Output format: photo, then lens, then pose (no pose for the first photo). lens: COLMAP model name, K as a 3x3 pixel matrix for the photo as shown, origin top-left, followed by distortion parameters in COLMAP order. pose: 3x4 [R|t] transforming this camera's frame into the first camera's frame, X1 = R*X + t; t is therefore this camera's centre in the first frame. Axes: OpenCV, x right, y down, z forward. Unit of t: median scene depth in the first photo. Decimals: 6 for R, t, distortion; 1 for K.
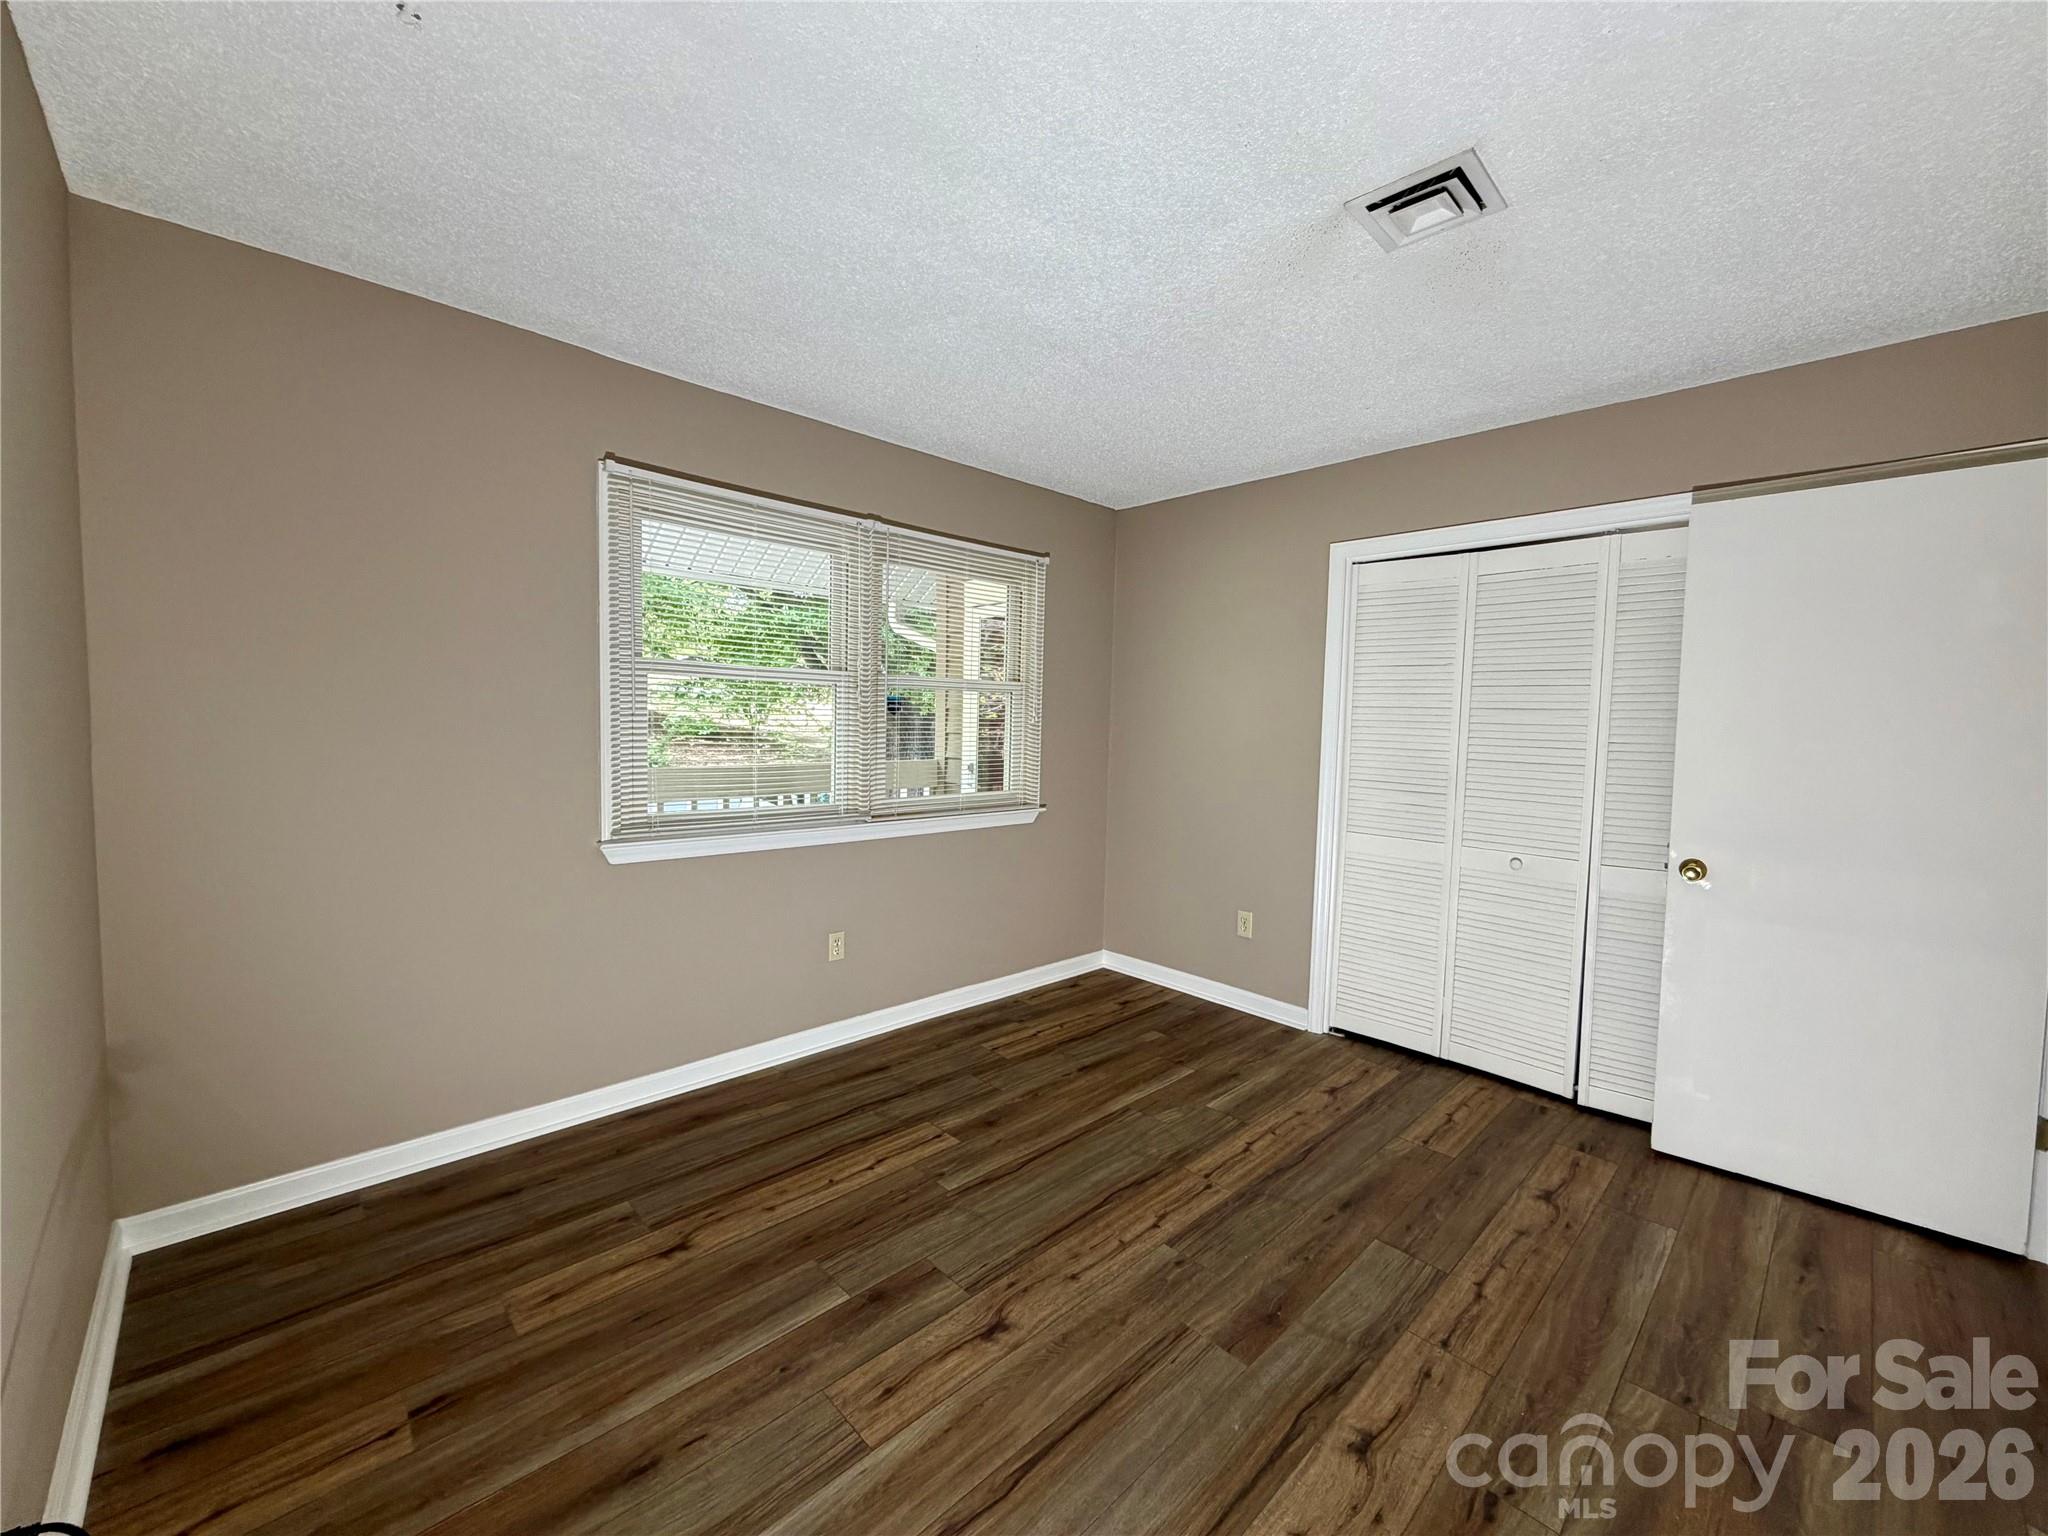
lens RADIAL K [[813.3, 0, 1020.9], [0, 813.3, 766.8], [0, 0, 1]] dist [0.001056, 0.000698]
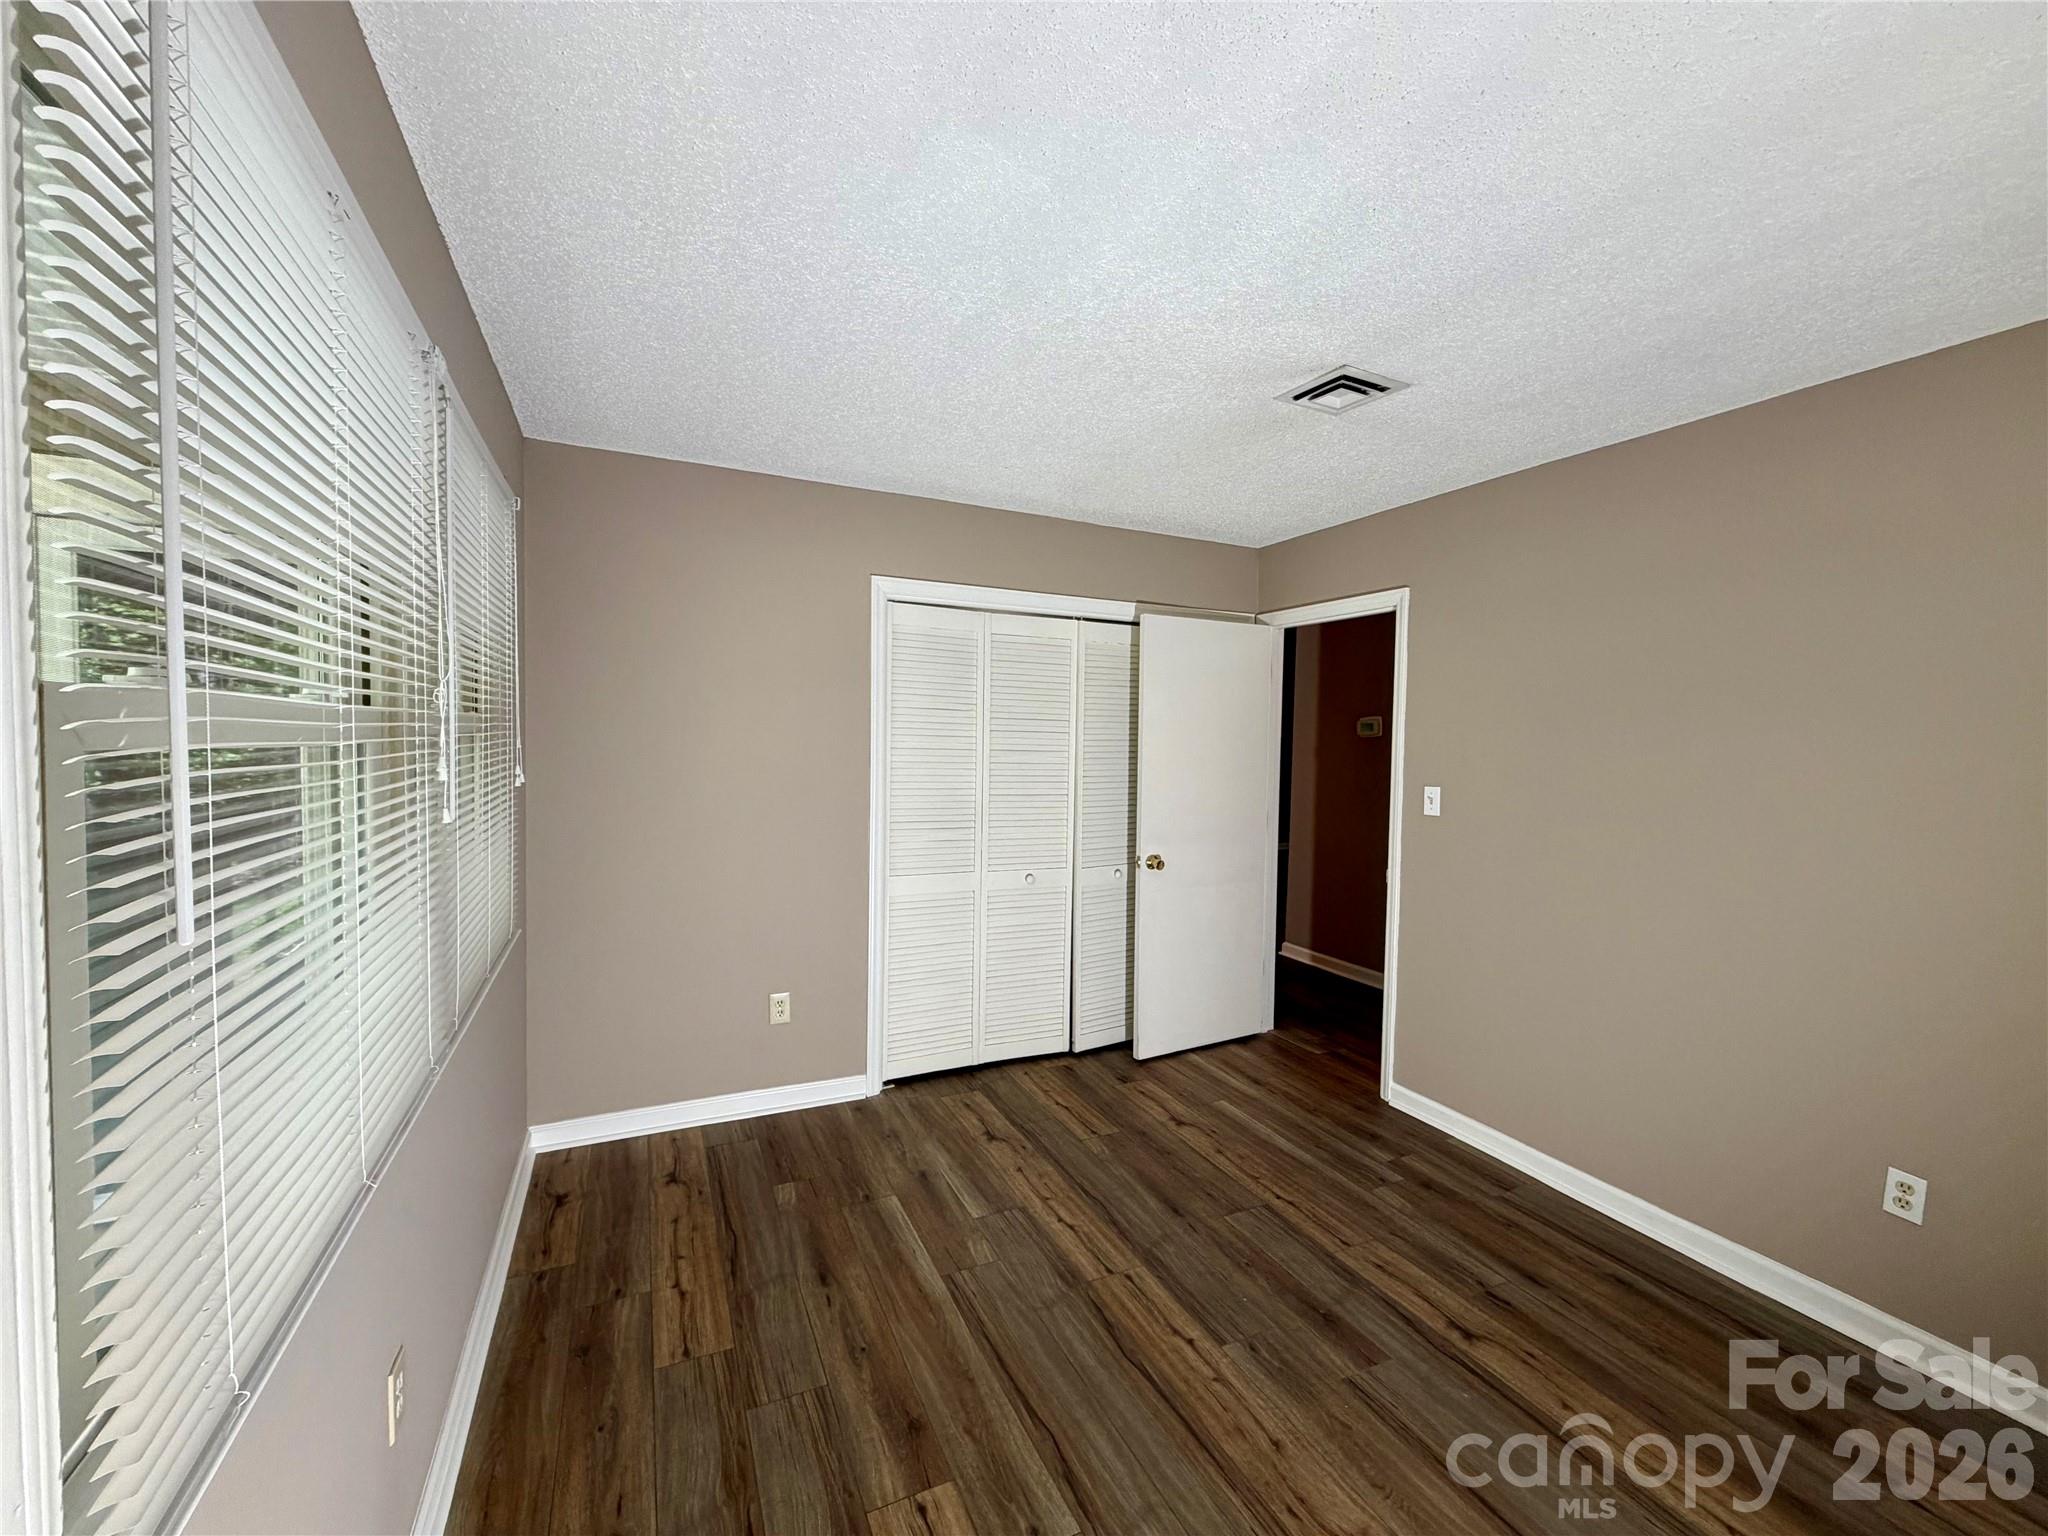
lens RADIAL K [[813.3, 0, 1021.3], [0, 813.3, 772.0], [0, 0, 1]] dist [0.001056, 0.000698]
pose [[0.320153, -0.063962, 0.945204, -0.547443], [0.039669, 0.997748, 0.054081, -0.109595], [-0.946535, 0.020181, 0.321969, 0.644793]]
